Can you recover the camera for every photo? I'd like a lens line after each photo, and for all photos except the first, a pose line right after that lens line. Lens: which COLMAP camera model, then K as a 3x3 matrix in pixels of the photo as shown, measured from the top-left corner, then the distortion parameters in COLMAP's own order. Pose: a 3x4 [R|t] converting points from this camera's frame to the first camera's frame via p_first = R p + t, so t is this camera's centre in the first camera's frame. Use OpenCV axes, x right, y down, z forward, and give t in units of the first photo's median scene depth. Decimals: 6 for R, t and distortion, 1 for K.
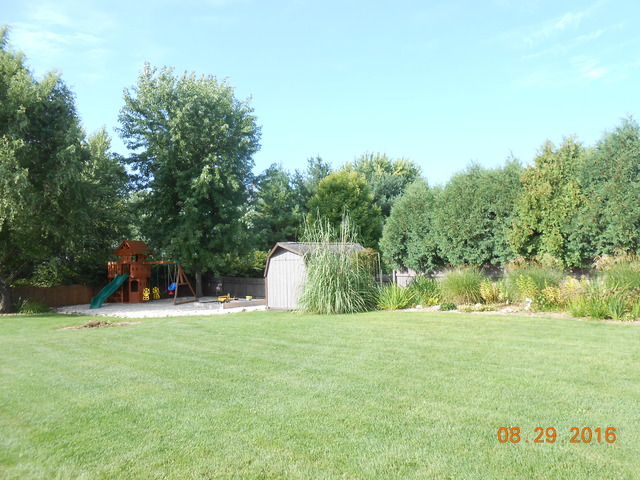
lens RADIAL K [[503.1, 0, 322.3], [0, 503.1, 237.7], [0, 0, 1]] dist [-0.005568, 0.013100]
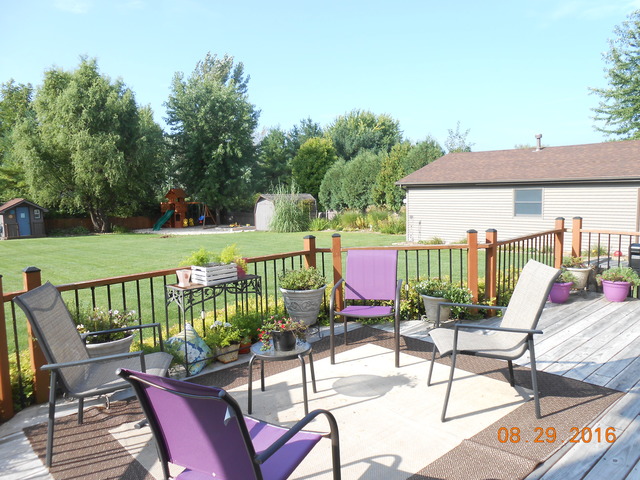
lens RADIAL K [[503.1, 0, 320.5], [0, 503.1, 243.9], [0, 0, 1]] dist [-0.005568, 0.013100]
pose [[0.999148, 0.013684, -0.038931, 0.148579], [-0.008002, 0.989759, 0.142527, -0.054616], [0.040482, -0.142094, 0.989025, -0.600759]]
